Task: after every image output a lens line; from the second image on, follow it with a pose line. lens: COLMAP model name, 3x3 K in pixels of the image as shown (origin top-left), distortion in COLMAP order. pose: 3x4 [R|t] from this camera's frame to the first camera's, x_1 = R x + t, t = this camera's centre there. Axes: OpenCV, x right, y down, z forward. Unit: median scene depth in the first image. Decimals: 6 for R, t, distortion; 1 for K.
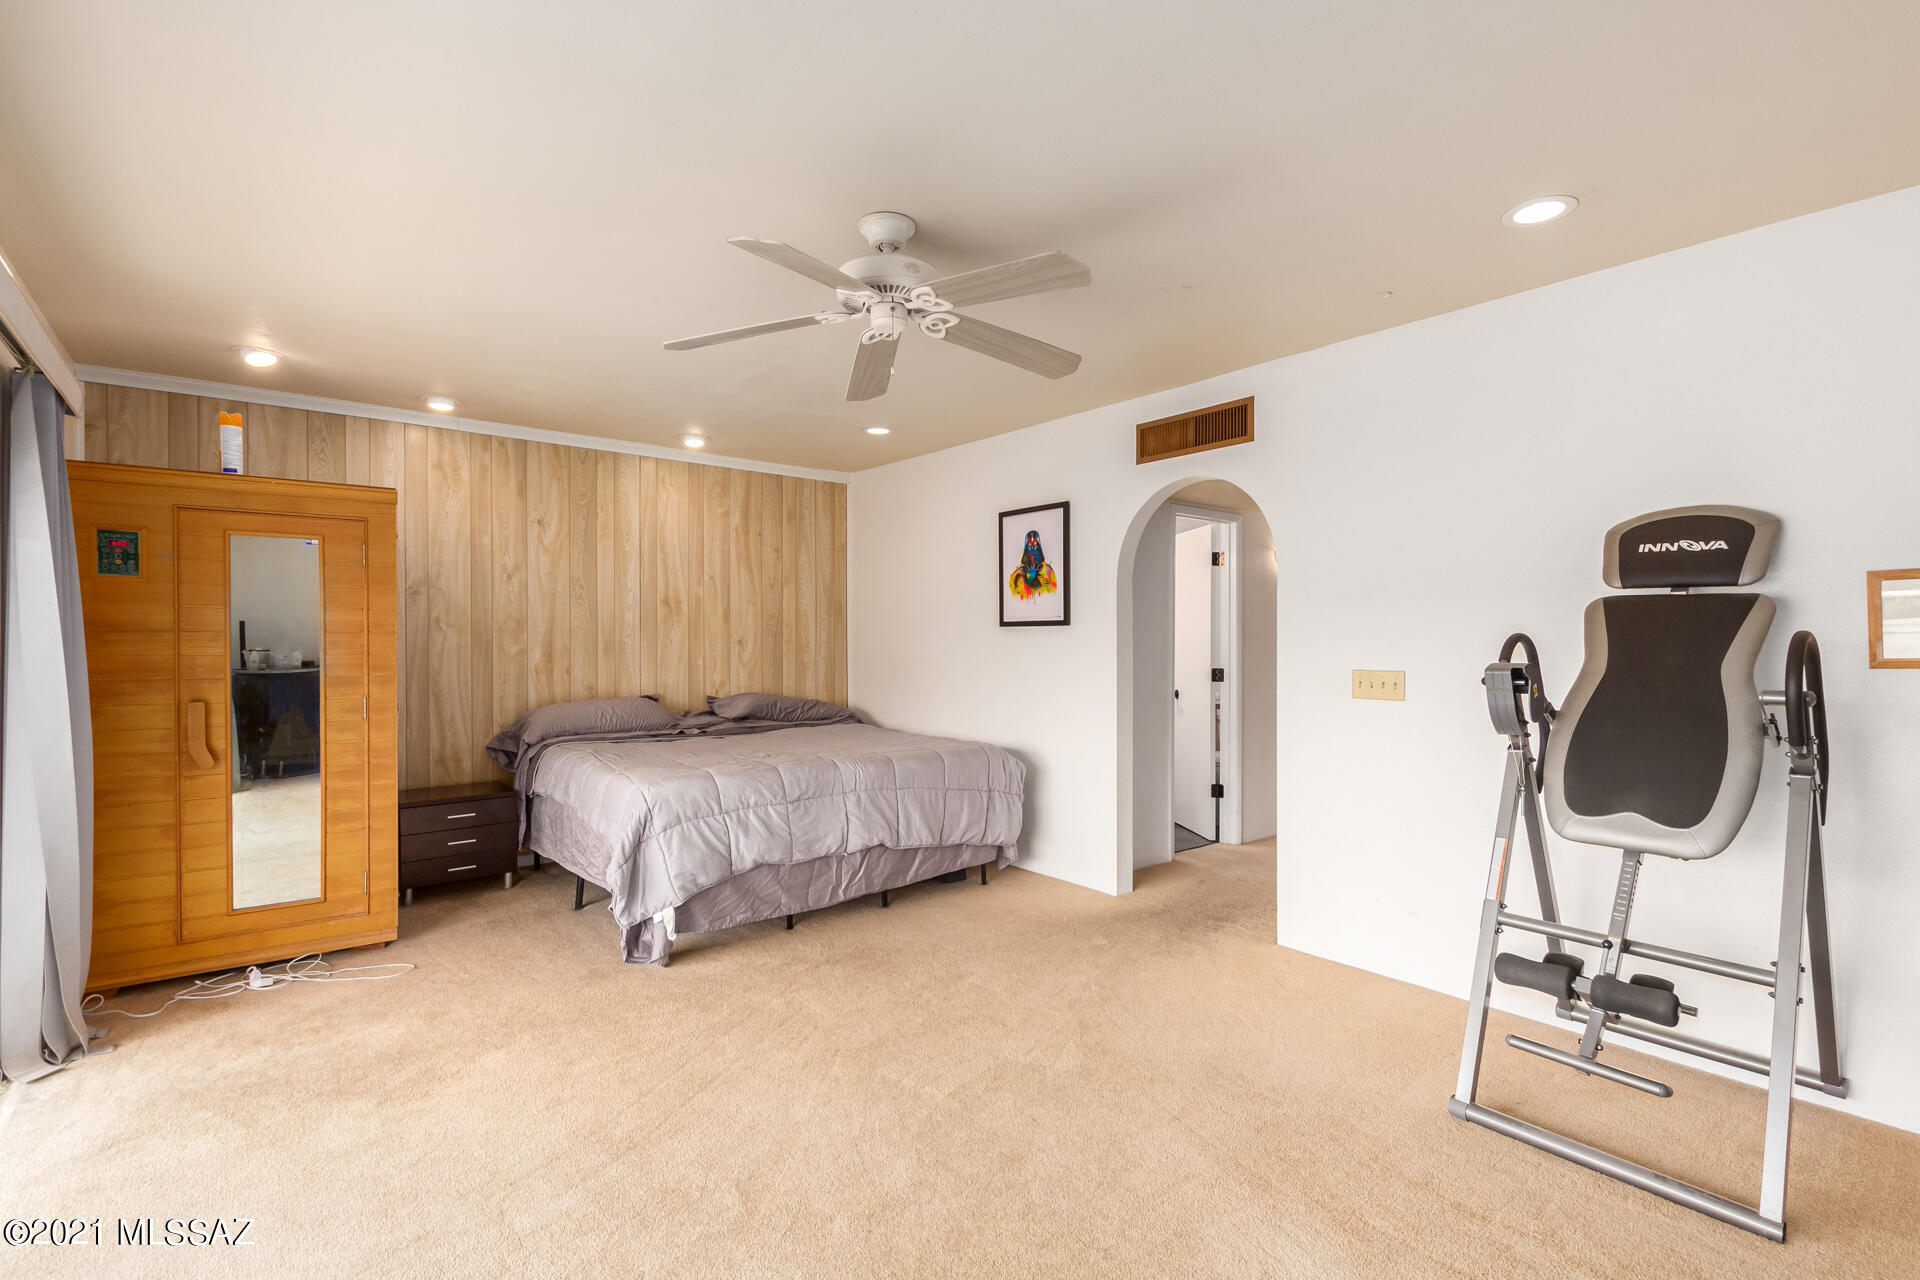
lens RADIAL K [[901.5, 0, 945.2], [0, 901.5, 642.8], [0, 0, 1]] dist [0.003831, 0.000476]
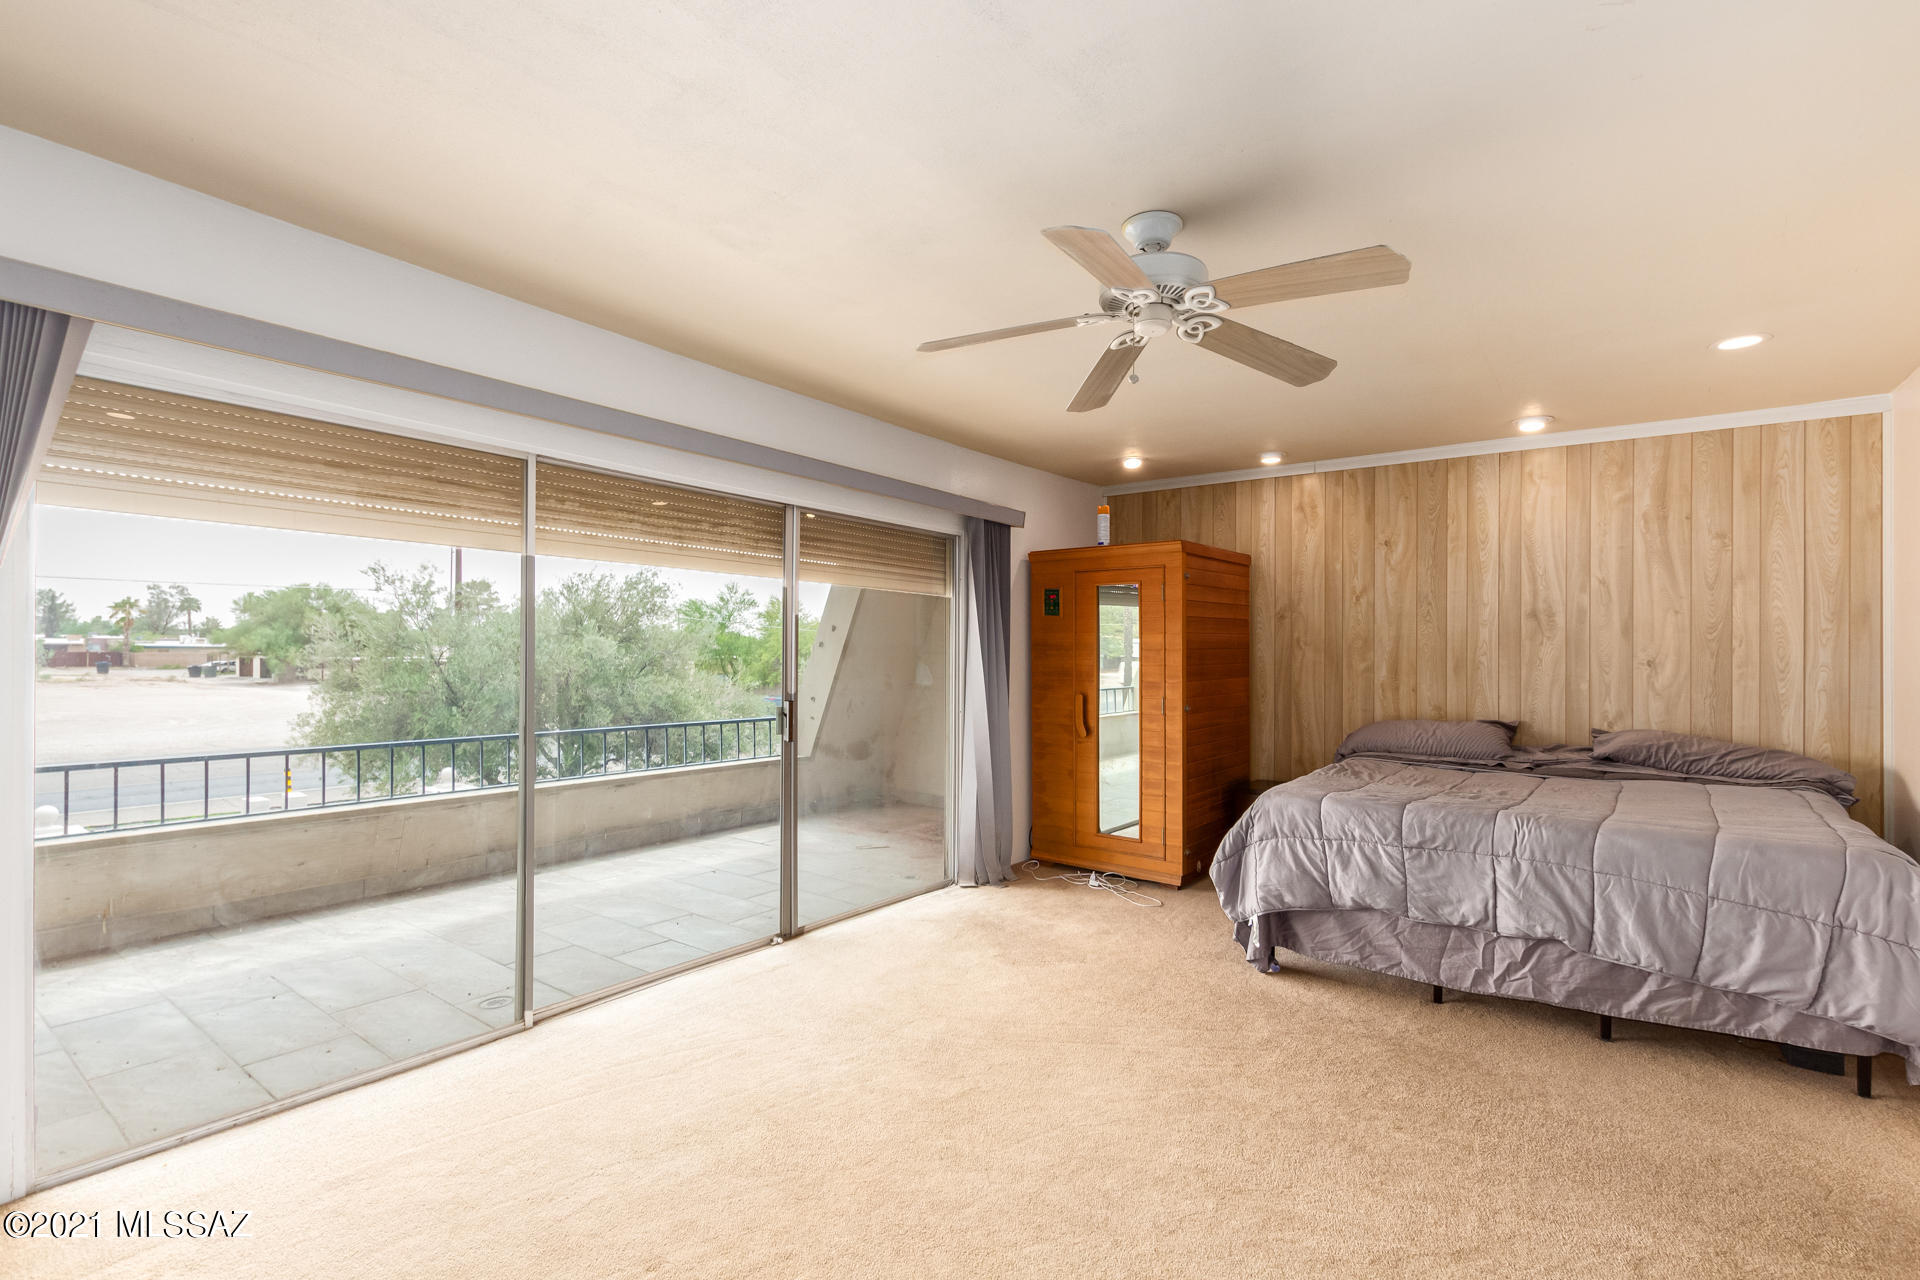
lens RADIAL K [[862.5, 0, 957.6], [0, 862.5, 654.6], [0, 0, 1]] dist [-0.000304, -0.000233]
pose [[0.239910, 0.002419, -0.970792, 0.417103], [-0.011780, 0.999931, -0.000420, -0.000491], [0.970724, 0.011536, 0.239922, 0.310557]]
